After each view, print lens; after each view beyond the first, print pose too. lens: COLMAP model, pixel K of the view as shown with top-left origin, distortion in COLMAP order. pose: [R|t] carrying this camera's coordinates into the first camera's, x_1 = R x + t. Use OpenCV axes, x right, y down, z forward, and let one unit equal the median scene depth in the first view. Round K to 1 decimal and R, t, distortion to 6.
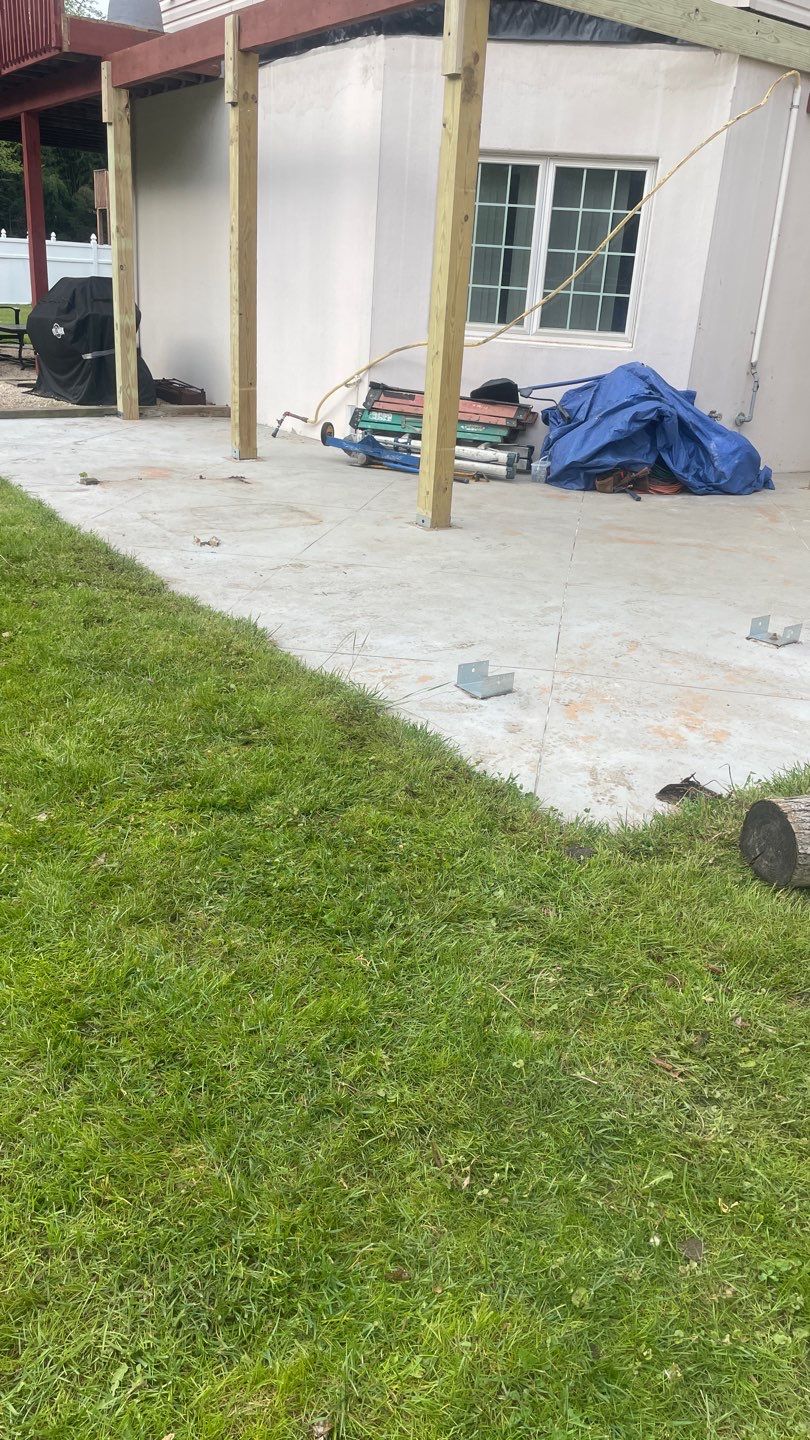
lens RADIAL K [[1082.8, 0, 413.1], [0, 1082.8, 719.9], [0, 0, 1]] dist [0.074637, -0.097134]
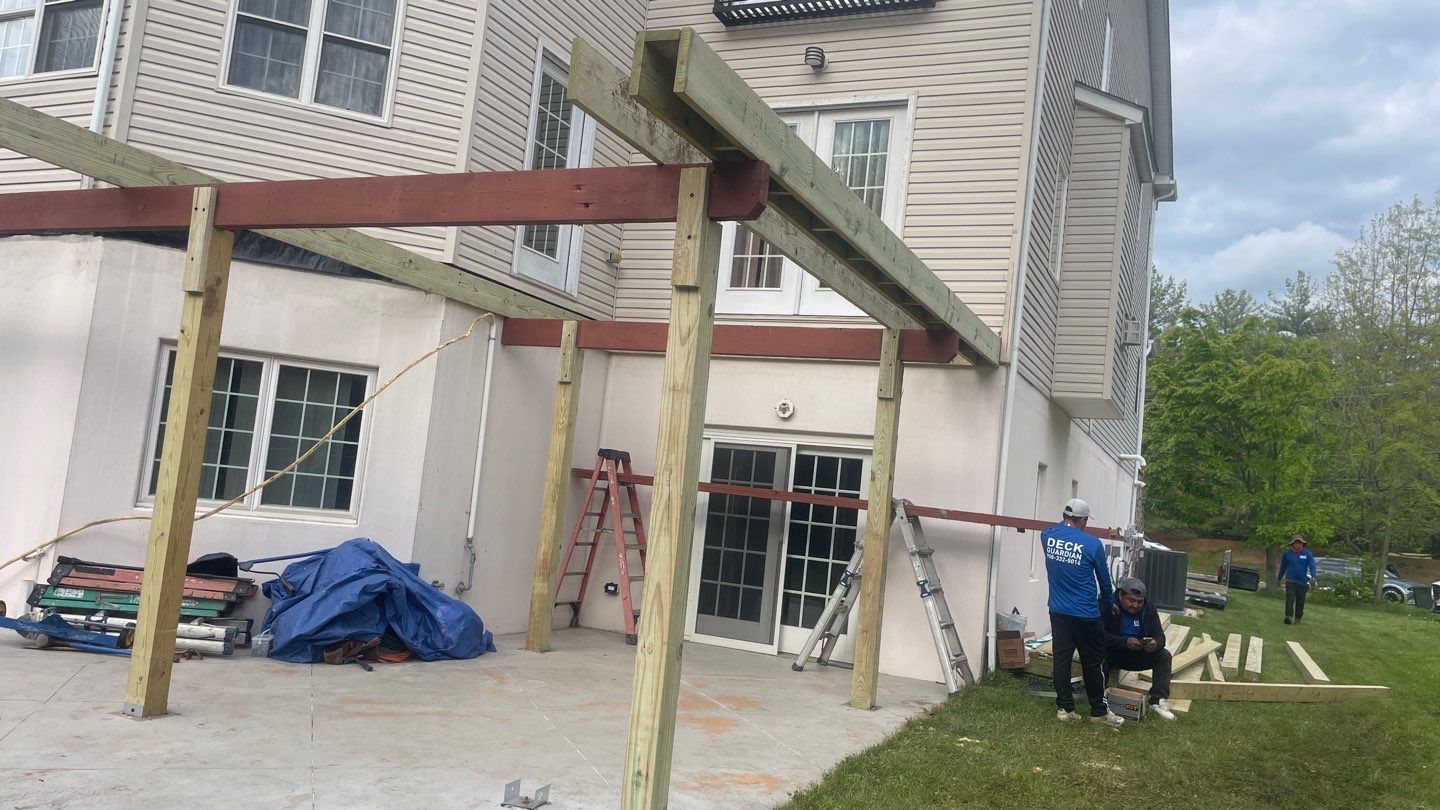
lens RADIAL K [[1082.8, 0, 731.3], [0, 1082.8, 401.8], [0, 0, 1]] dist [0.074637, -0.097134]
pose [[0.853513, 0.069882, 0.516364, -0.044577], [0.149072, 0.916800, -0.370480, -0.004978], [-0.499293, 0.393185, 0.772083, -0.041187]]
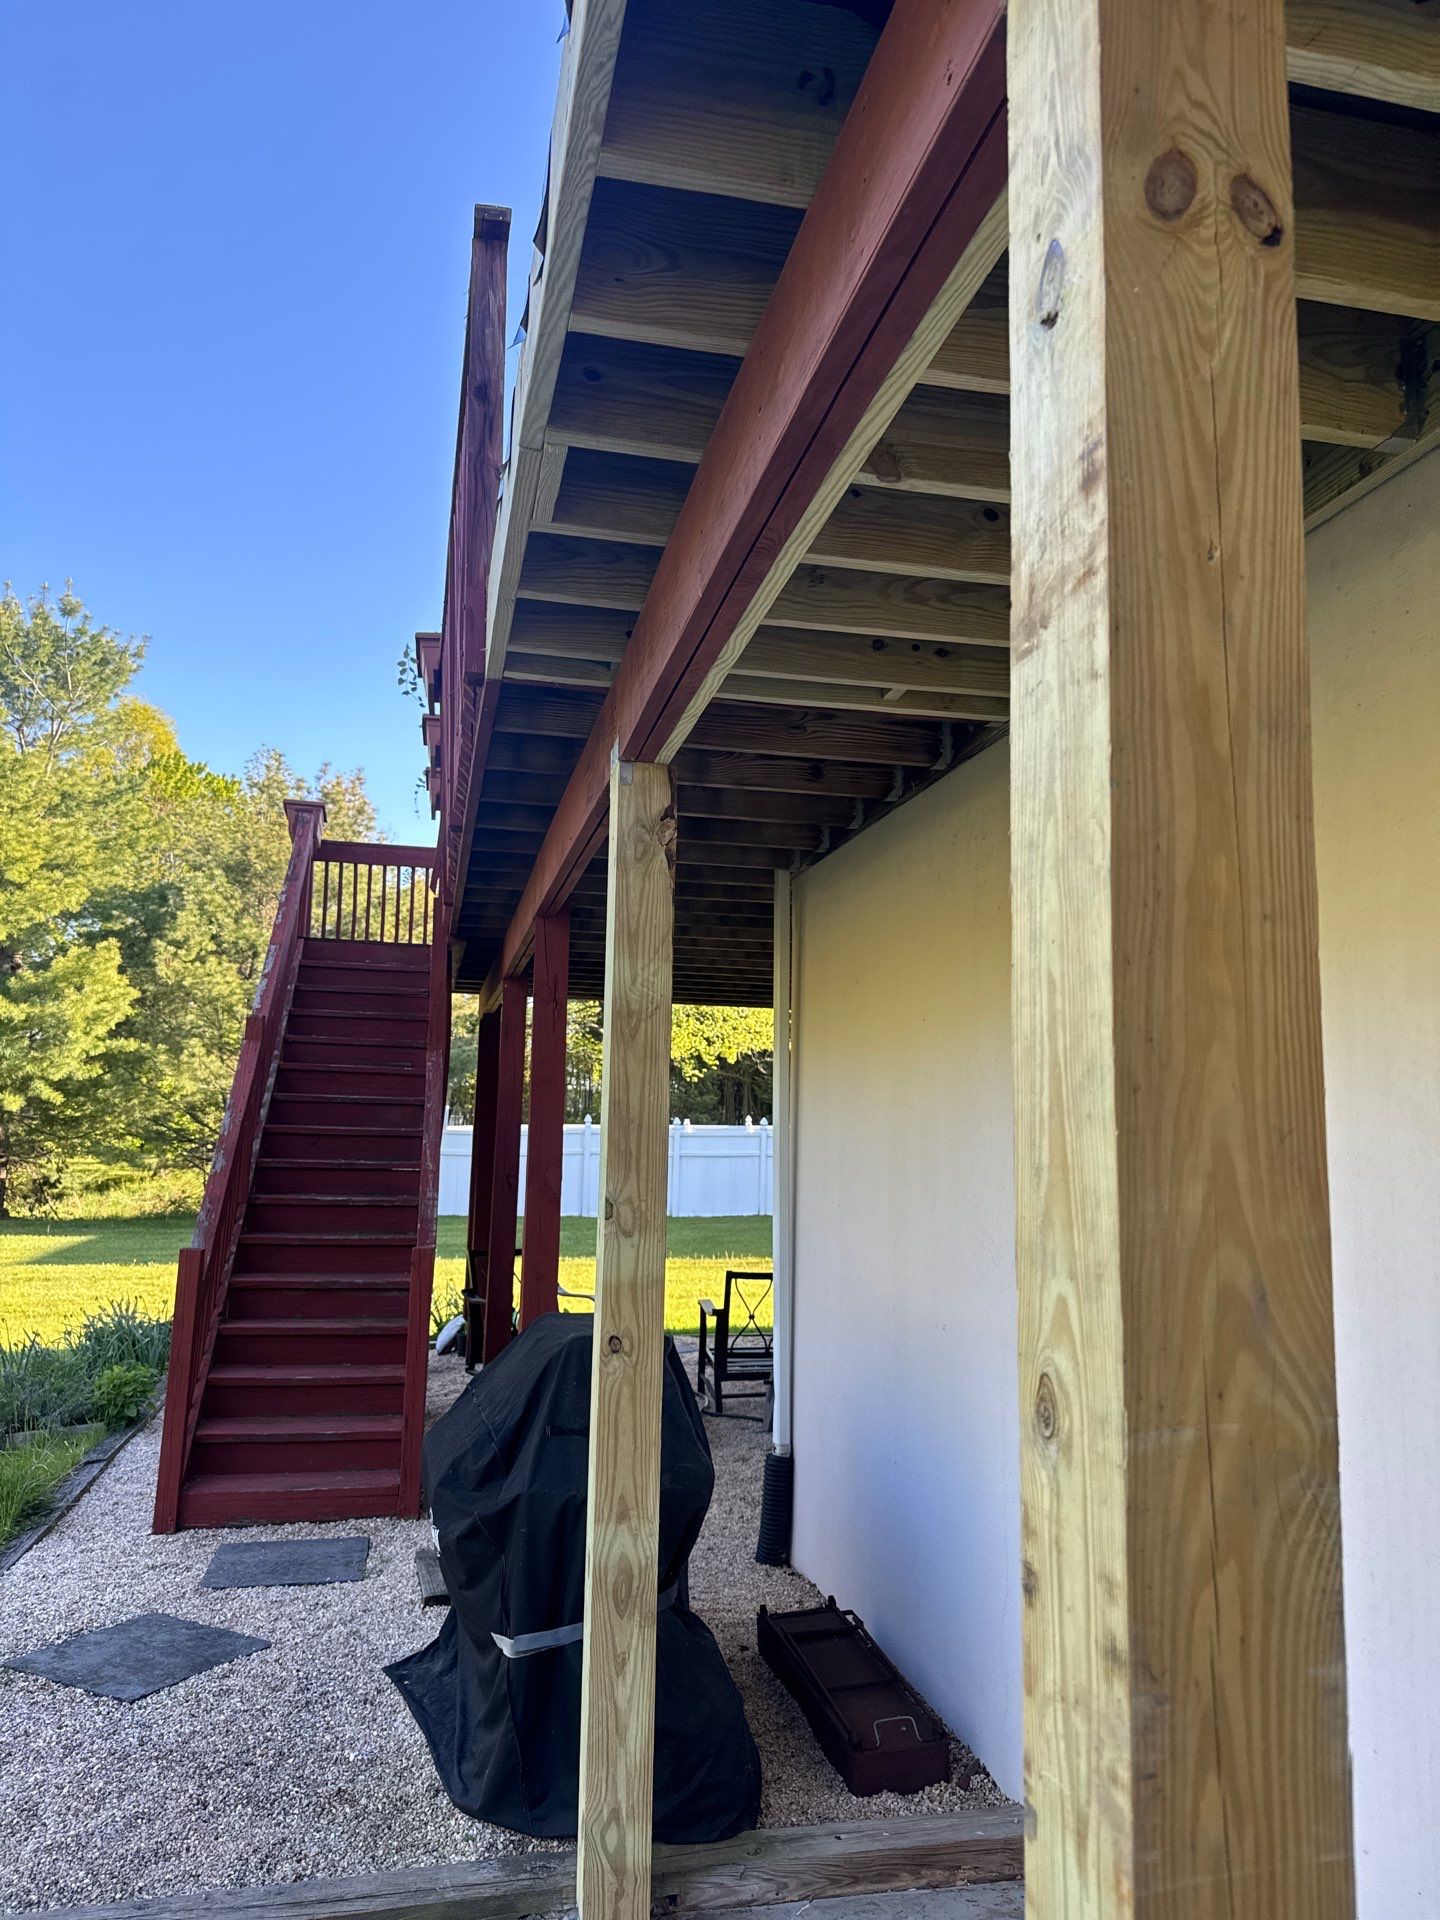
lens RADIAL K [[1340.6, 0, 727.2], [0, 1340.6, 963.5], [0, 0, 1]] dist [0.002207, -0.009828]
pose [[0.927090, -0.088814, -0.364166, -0.142088], [-0.106251, 0.869412, -0.482528, -0.409010], [0.359465, 0.486040, 0.796587, 0.853999]]
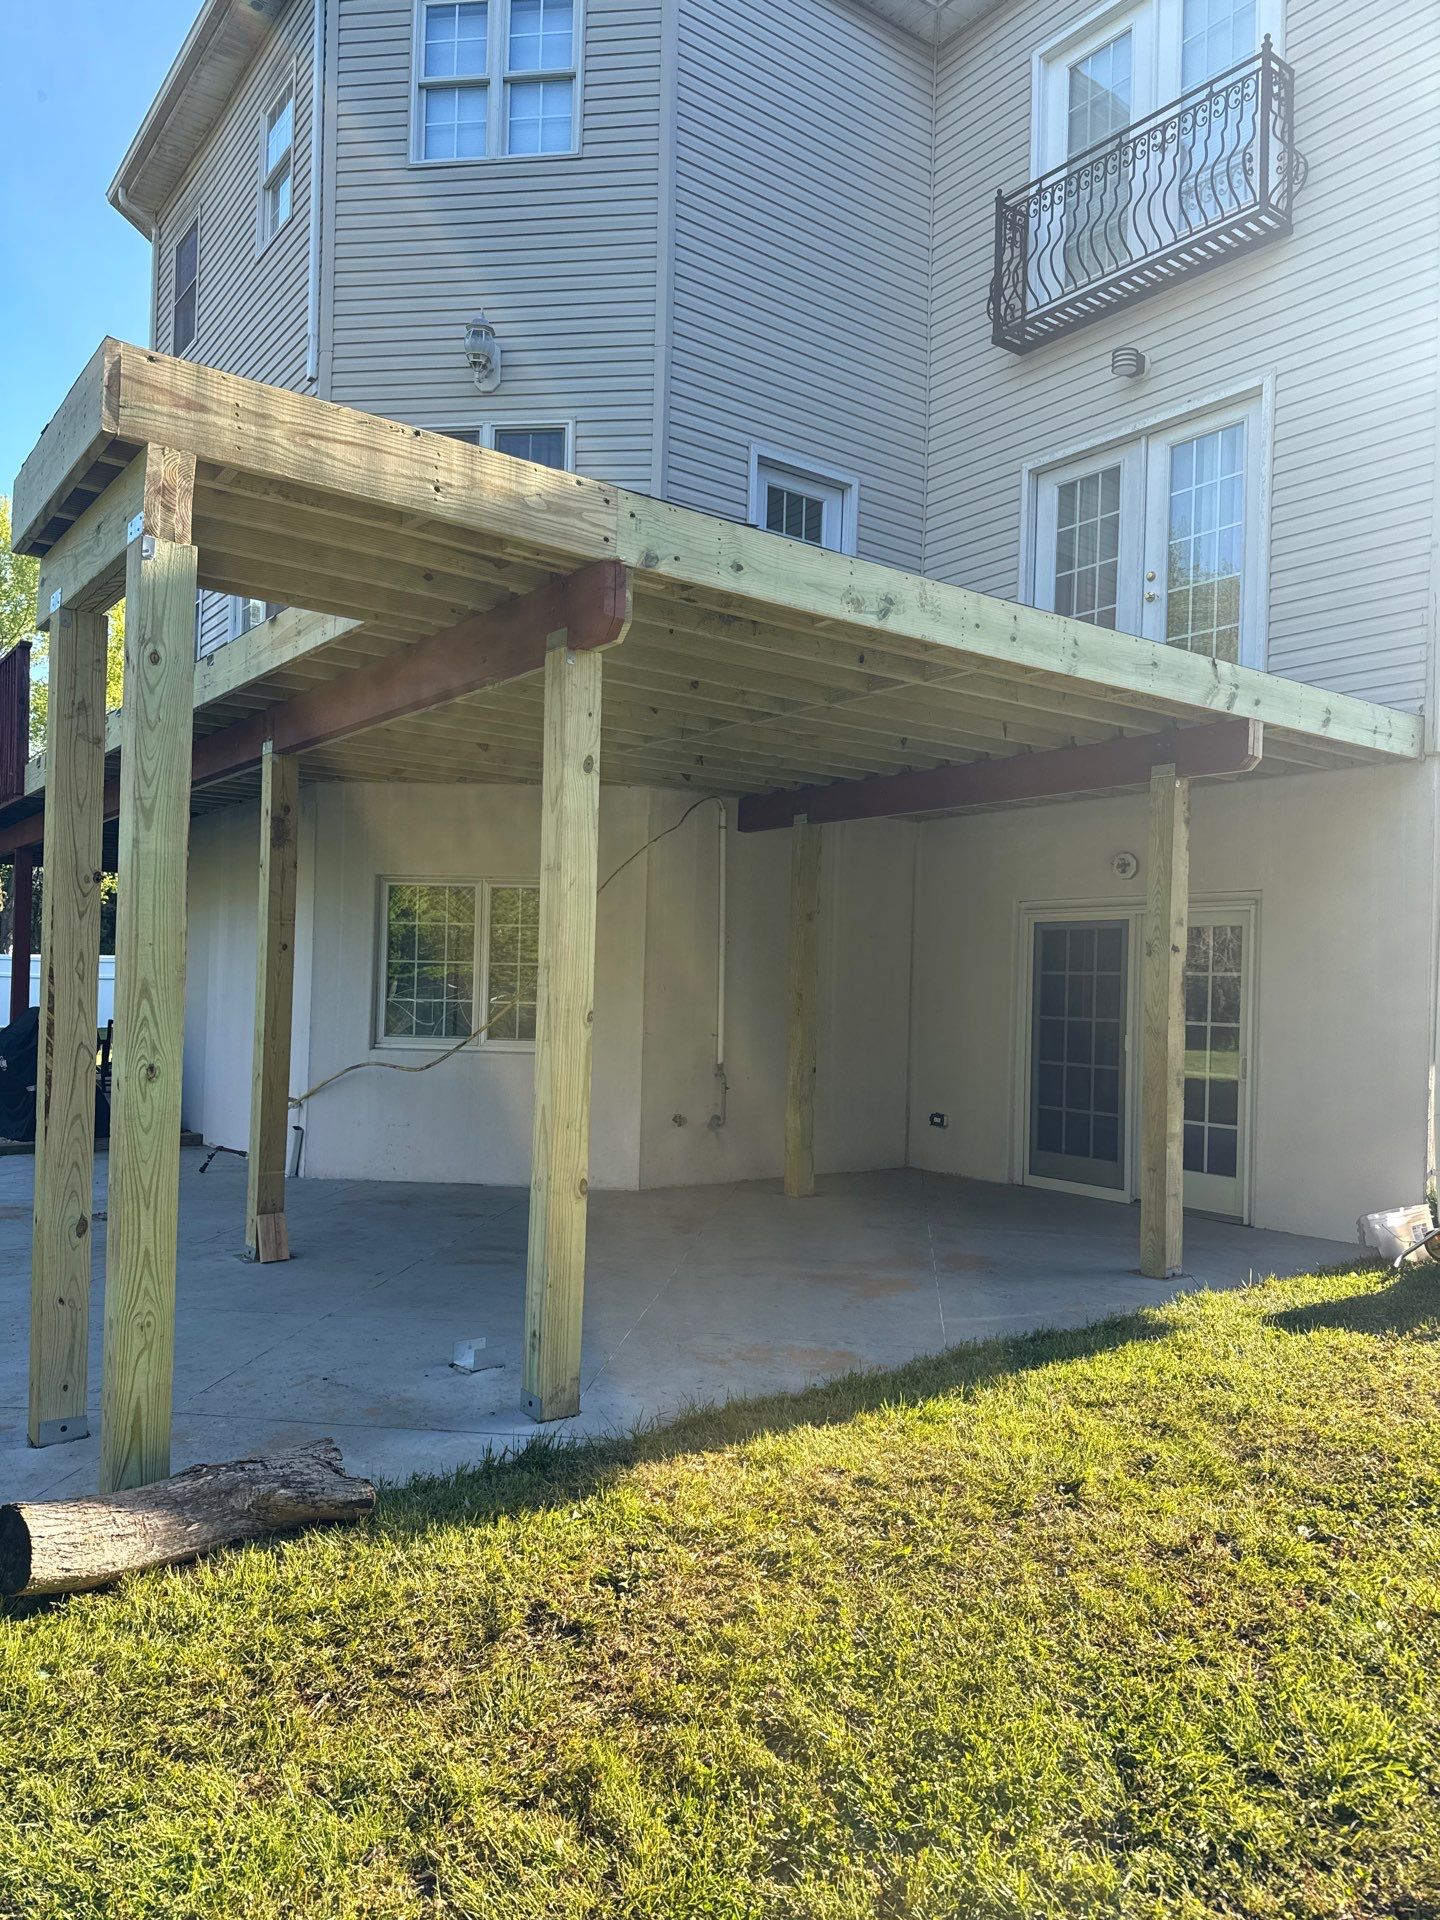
lens RADIAL K [[1336.7, 0, 720.0], [0, 1336.7, 960.0], [0, 0, 1]] dist [0.090510, -0.127362]
pose [[0.998635, -0.038422, 0.035392, 0.293490], [0.049052, 0.922699, -0.382389, 0.032041], [-0.017964, 0.383603, 0.923324, -0.100634]]
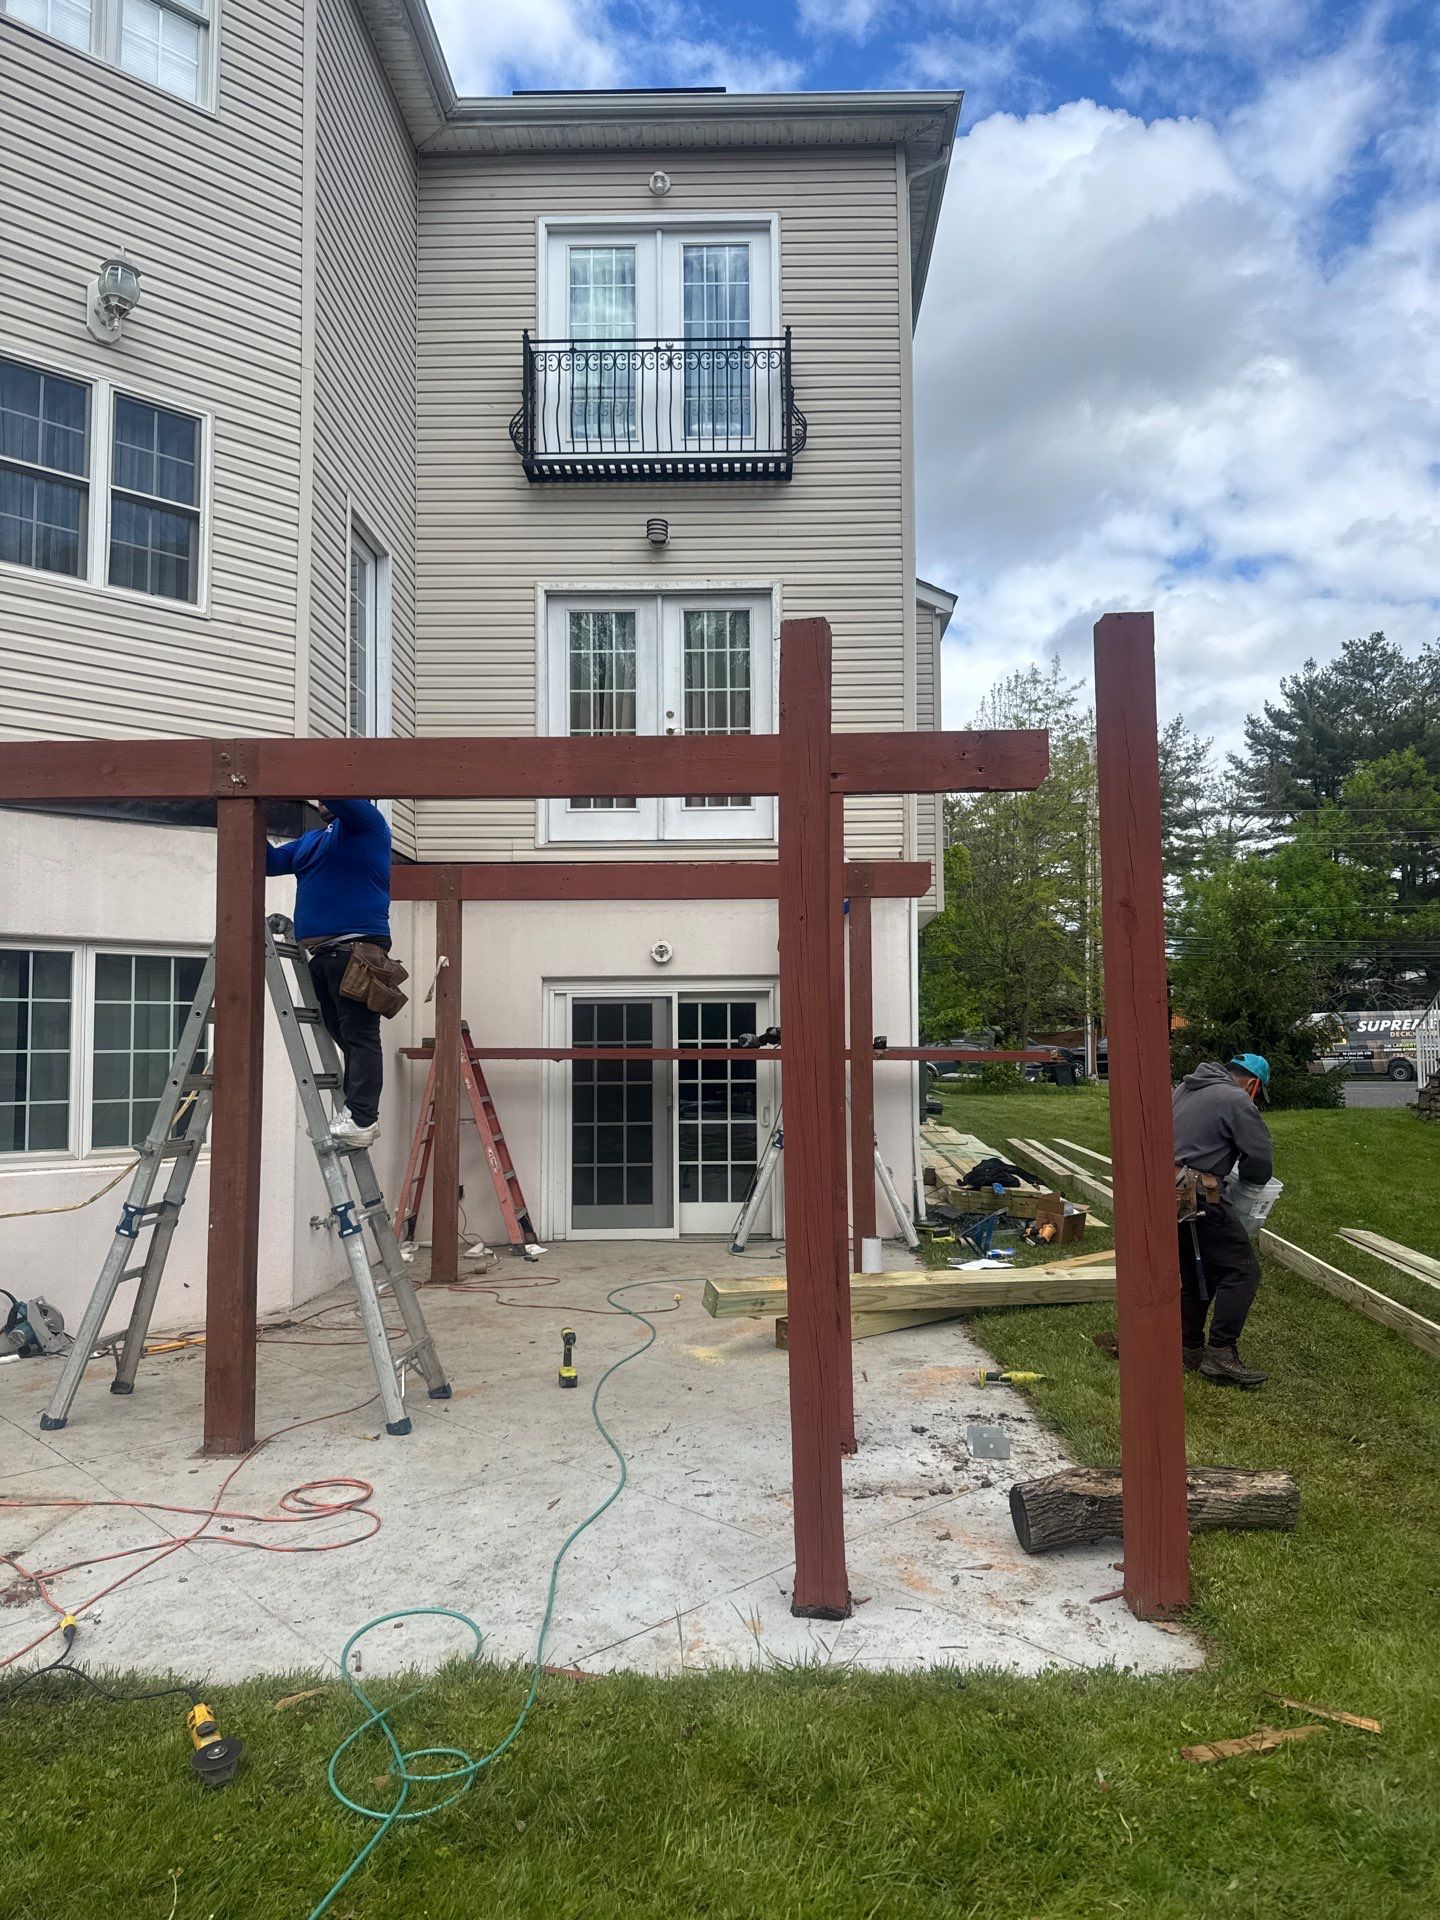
lens RADIAL K [[1340.6, 0, 727.2], [0, 1340.6, 963.5], [0, 0, 1]] dist [0.002207, -0.009828]
pose [[0.584601, -0.018681, 0.811106, -0.381224], [0.341324, 0.912621, -0.224989, -0.130768], [-0.736030, 0.408379, 0.539895, 0.158701]]
